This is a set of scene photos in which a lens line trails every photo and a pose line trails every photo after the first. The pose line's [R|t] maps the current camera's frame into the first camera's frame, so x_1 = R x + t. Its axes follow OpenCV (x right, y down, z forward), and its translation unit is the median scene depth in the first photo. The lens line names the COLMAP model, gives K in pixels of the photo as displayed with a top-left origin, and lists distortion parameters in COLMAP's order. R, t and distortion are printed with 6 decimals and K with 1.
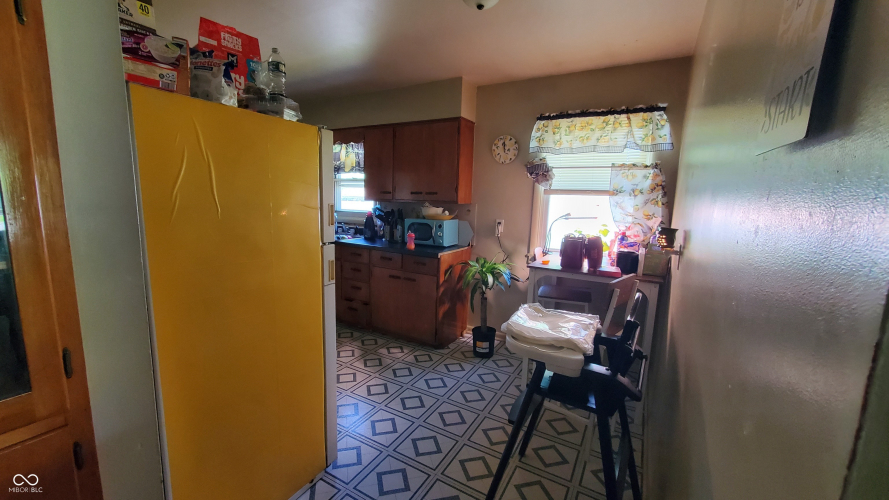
lens RADIAL K [[354.5, 0, 439.8], [0, 354.5, 253.5], [0, 0, 1]] dist [0.015175, 0.000123]
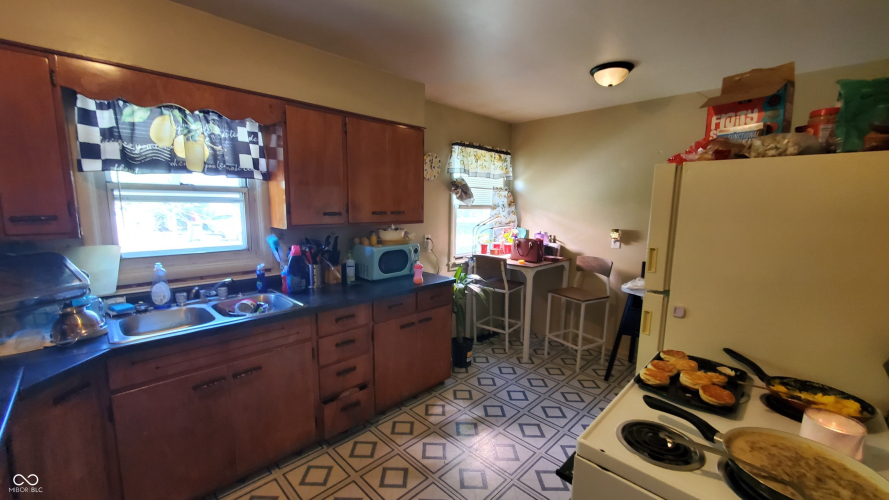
lens RADIAL K [[354.5, 0, 439.8], [0, 354.5, 251.4], [0, 0, 1]] dist [0.015175, 0.000123]
pose [[0.264648, -0.158813, 0.951178, -0.868938], [0.140001, 0.982224, 0.125044, -0.188251], [-0.954129, 0.100073, 0.282177, 0.759533]]
